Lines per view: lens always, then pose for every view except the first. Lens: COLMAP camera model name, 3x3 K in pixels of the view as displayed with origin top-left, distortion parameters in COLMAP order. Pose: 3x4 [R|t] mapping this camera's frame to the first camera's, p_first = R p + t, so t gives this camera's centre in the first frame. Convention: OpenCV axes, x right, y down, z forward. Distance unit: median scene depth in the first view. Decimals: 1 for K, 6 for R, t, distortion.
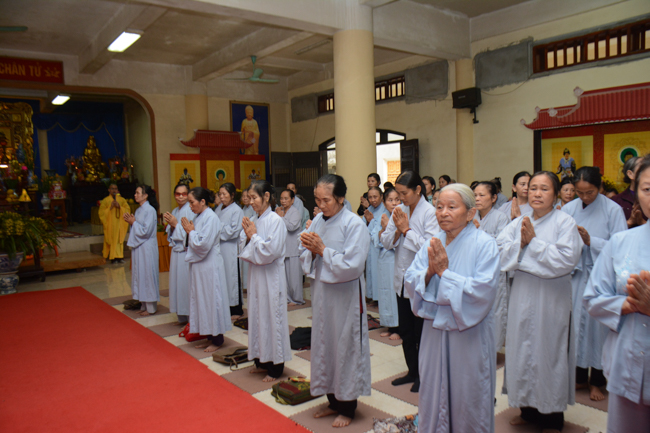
lens RADIAL K [[497.9, 0, 325.2], [0, 497.9, 216.9], [0, 0, 1]] dist [-0.089459, -0.006515]
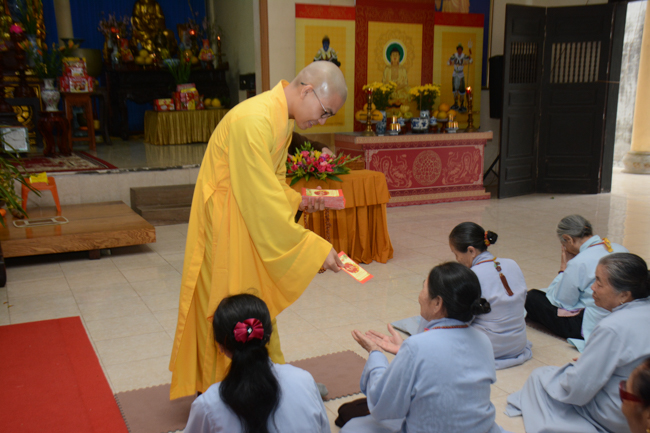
lens RADIAL K [[708.6, 0, 325.7], [0, 708.6, 218.3], [0, 0, 1]] dist [0.060892, 0.000000]
pose [[0.973981, 0.067428, -0.216367, -0.106205], [-0.041978, 0.991870, 0.120136, -0.005733], [0.222709, -0.107928, 0.968892, 0.271620]]
